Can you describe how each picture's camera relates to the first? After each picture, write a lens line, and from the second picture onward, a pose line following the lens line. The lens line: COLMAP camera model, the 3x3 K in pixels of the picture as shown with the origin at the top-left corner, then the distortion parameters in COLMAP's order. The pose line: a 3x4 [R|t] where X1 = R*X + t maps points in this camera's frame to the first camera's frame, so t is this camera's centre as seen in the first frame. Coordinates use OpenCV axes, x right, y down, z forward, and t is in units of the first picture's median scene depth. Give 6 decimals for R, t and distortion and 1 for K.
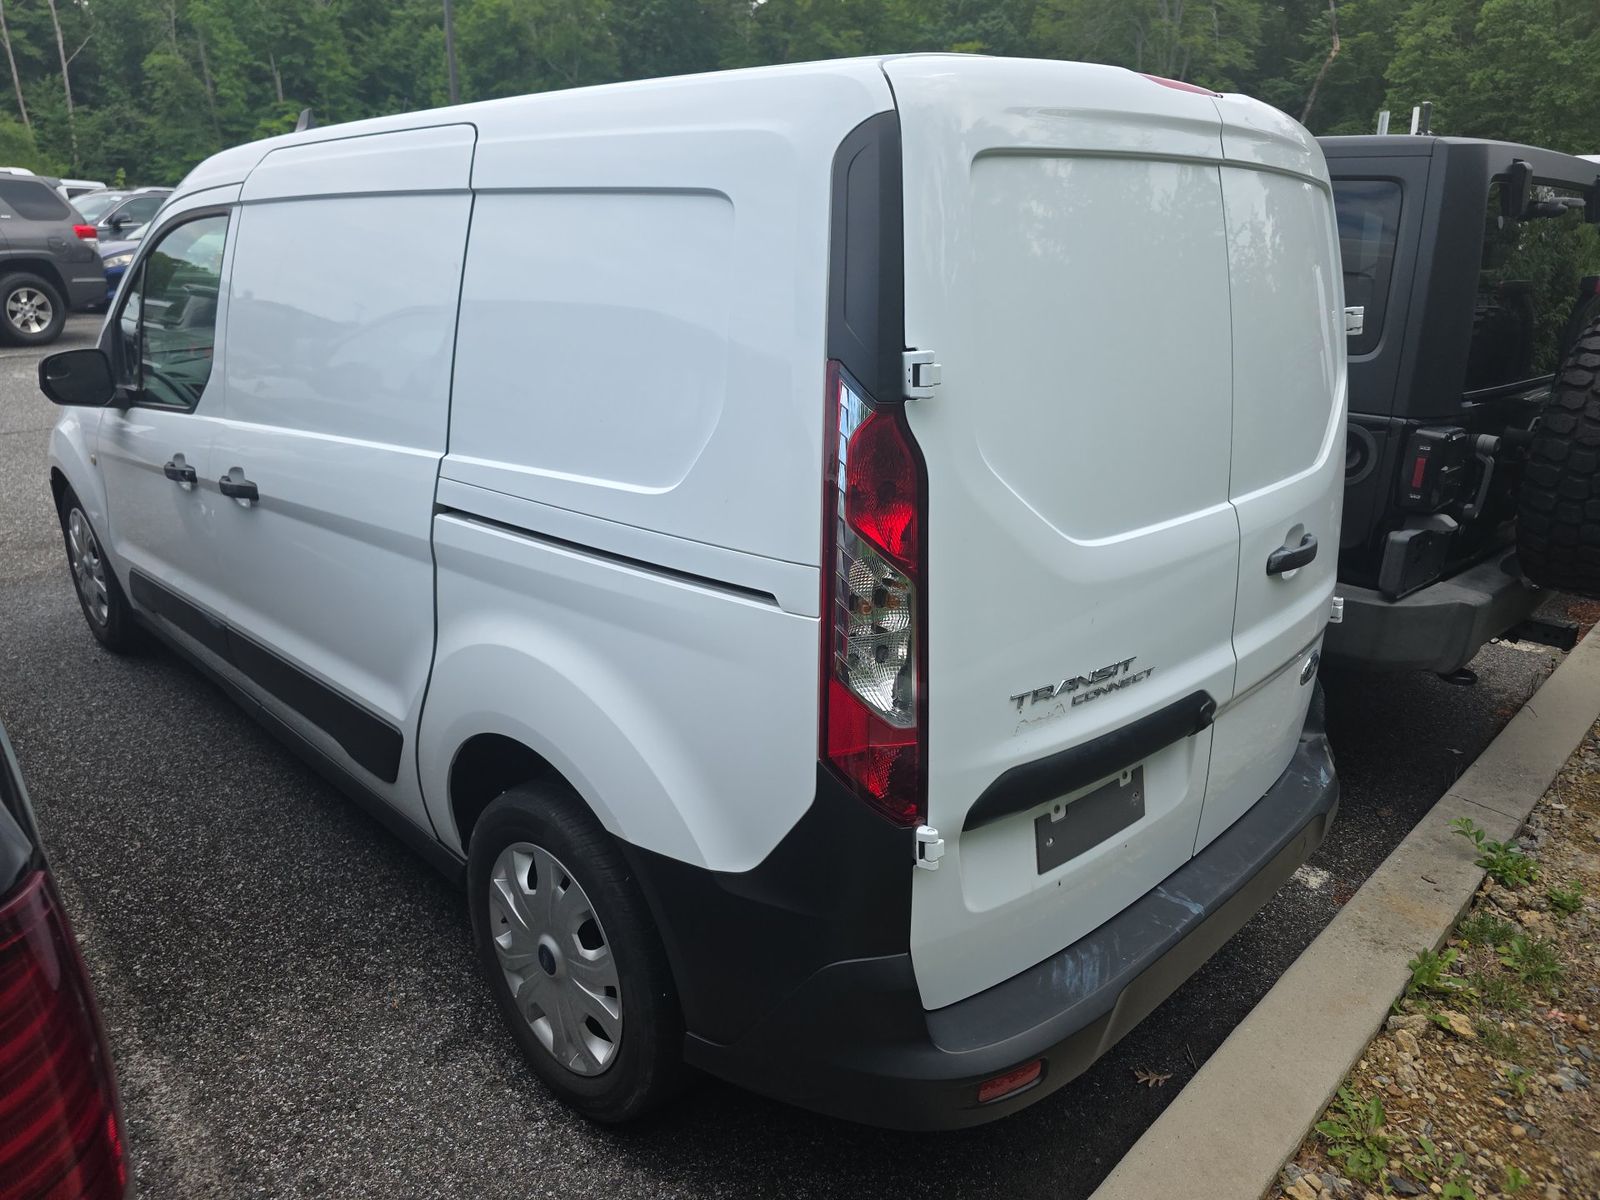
lens RADIAL K [[1096.0, 0, 800.0], [0, 1096.0, 600.0], [0, 0, 1]] dist [0.058568, -0.060057]
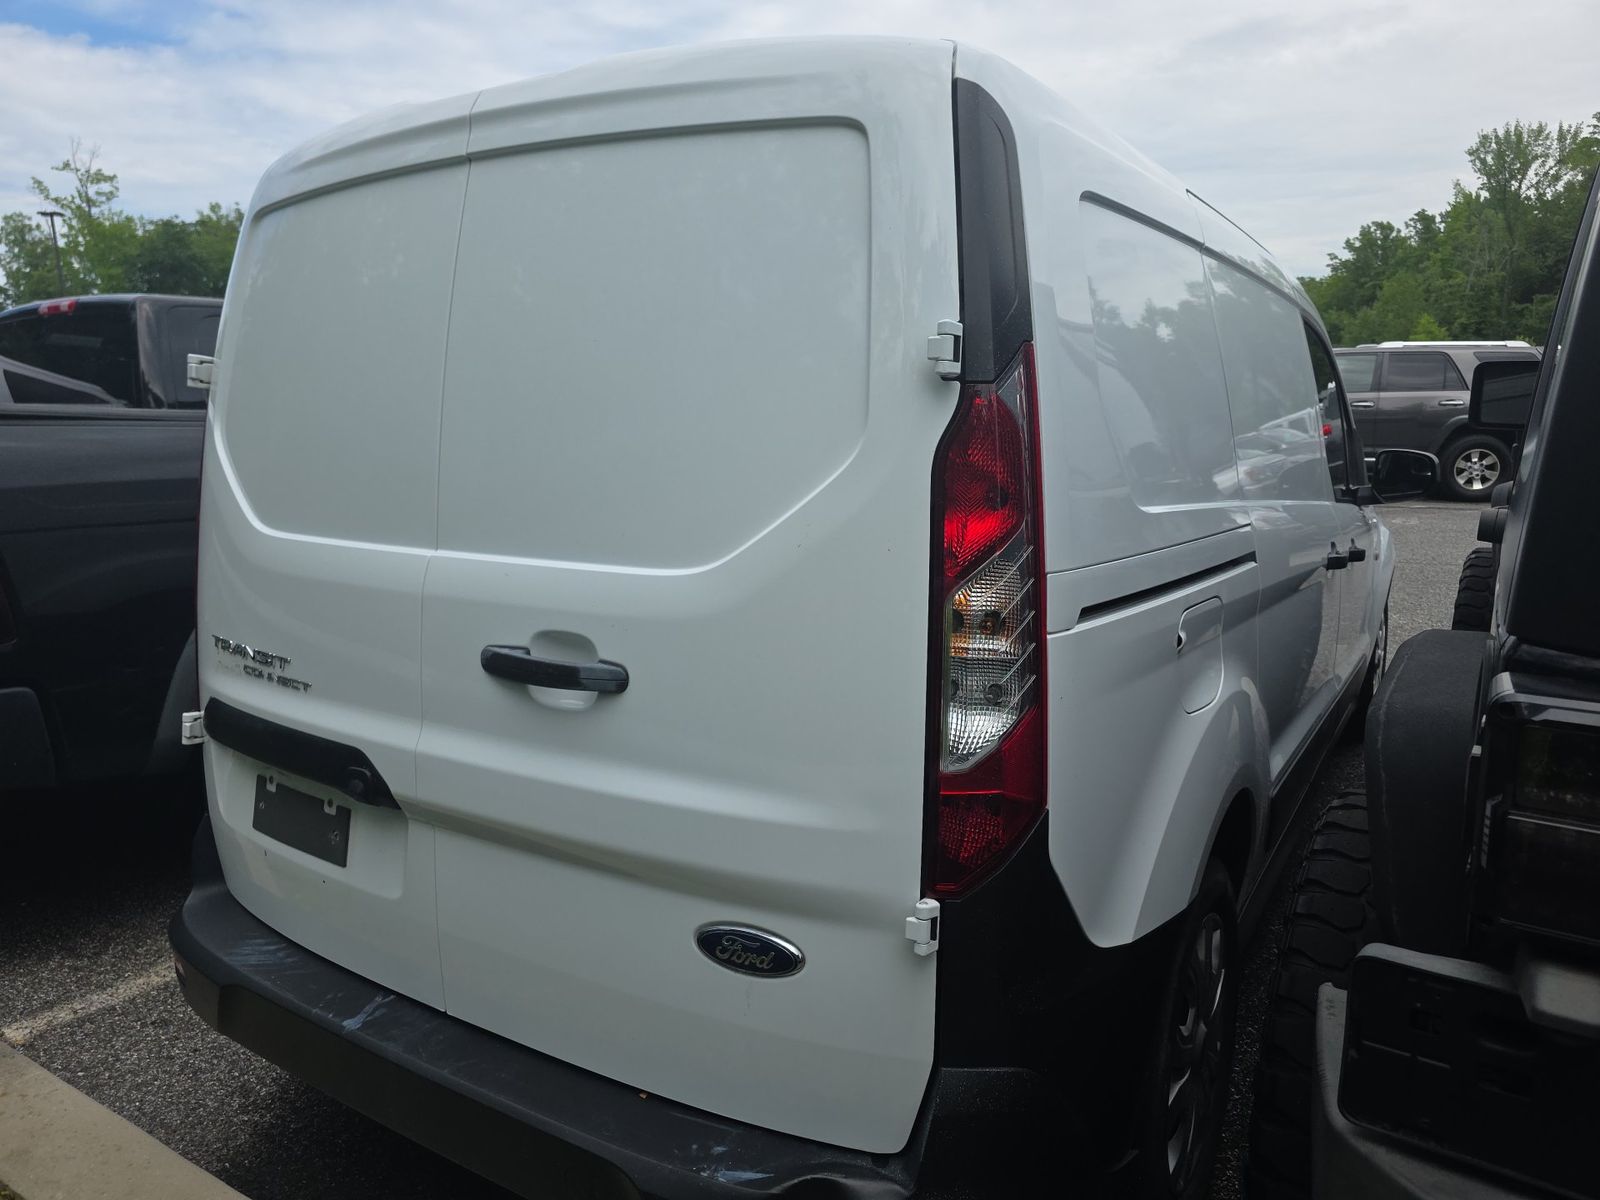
lens RADIAL K [[1080.9, 0, 807.6], [0, 1080.9, 586.8], [0, 0, 1]] dist [0.035680, -0.004887]
pose [[0.218387, 0.143708, -0.965223, 1.333843], [-0.305303, 0.949507, 0.072291, -0.223122], [0.926875, 0.278898, 0.251234, 1.153246]]
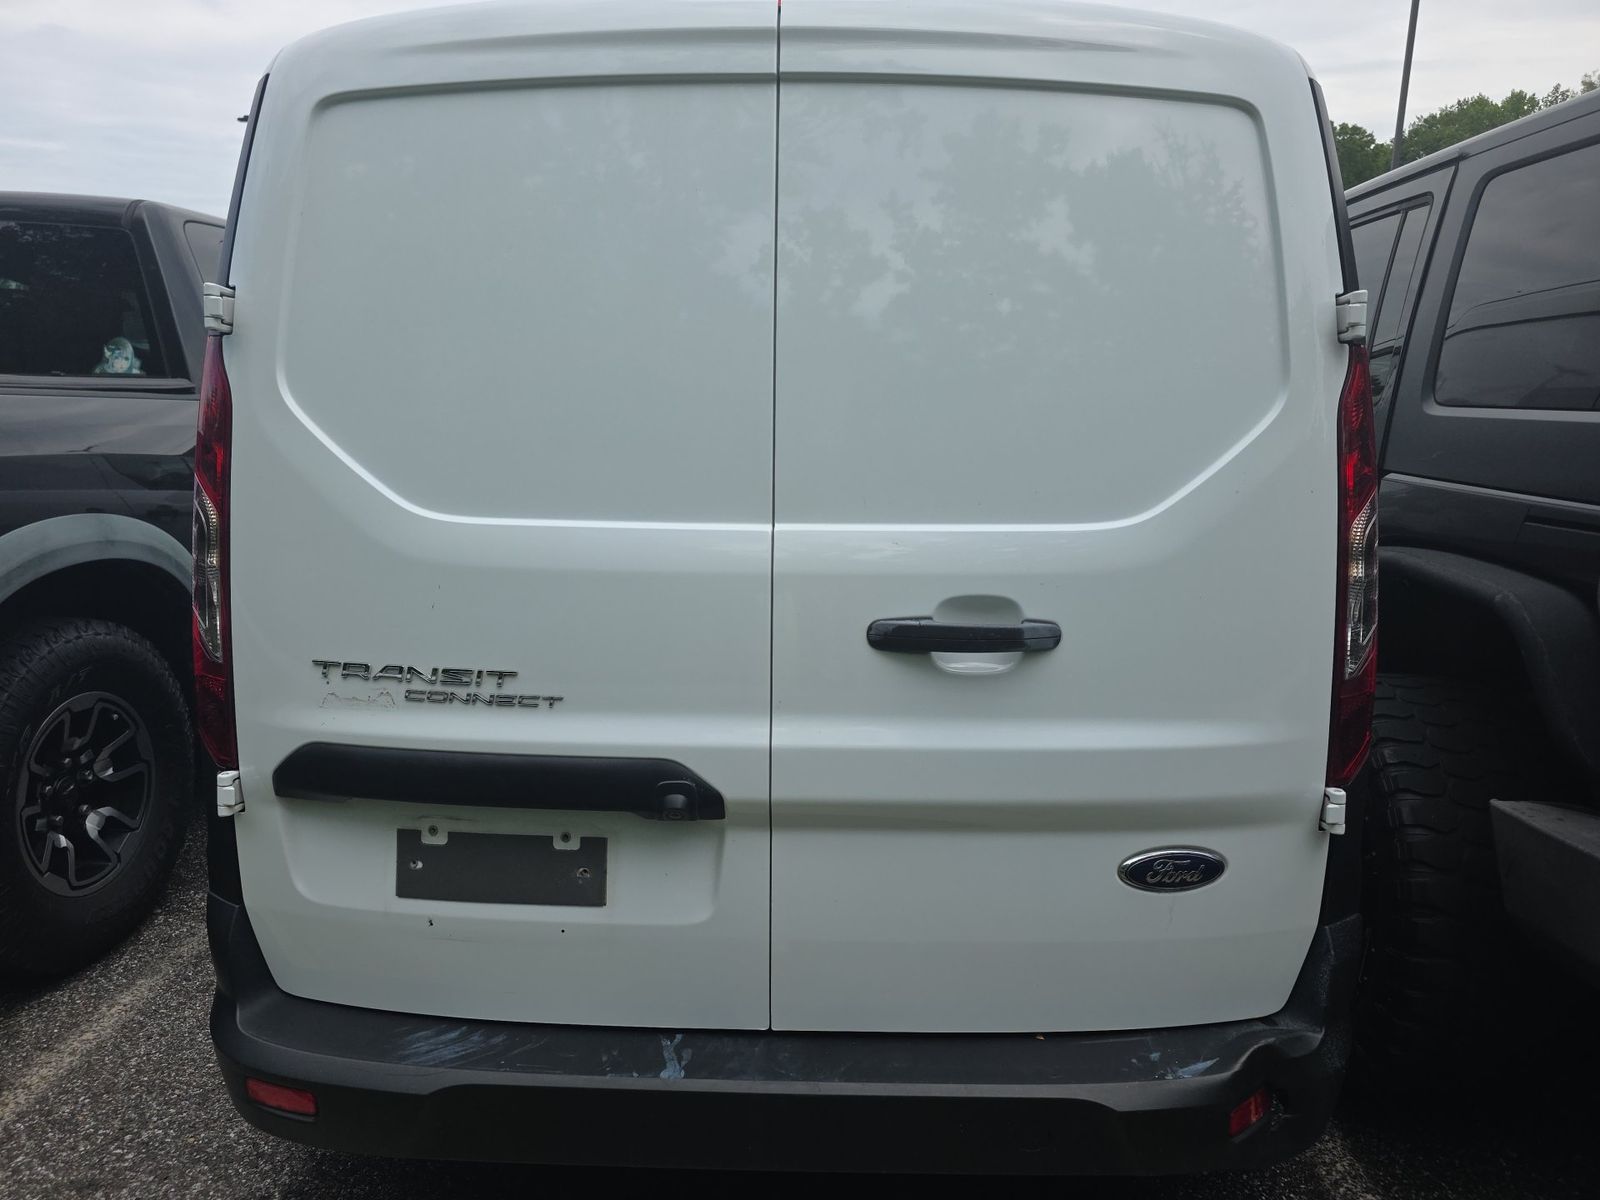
lens RADIAL K [[1091.7, 0, 790.4], [0, 1091.7, 612.2], [0, 0, 1]] dist [0.059387, -0.058155]
pose [[0.684416, 0.138156, -0.715883, 1.003616], [-0.229840, 0.972702, -0.032018, -0.011933], [0.691917, 0.186452, 0.697486, 0.557506]]
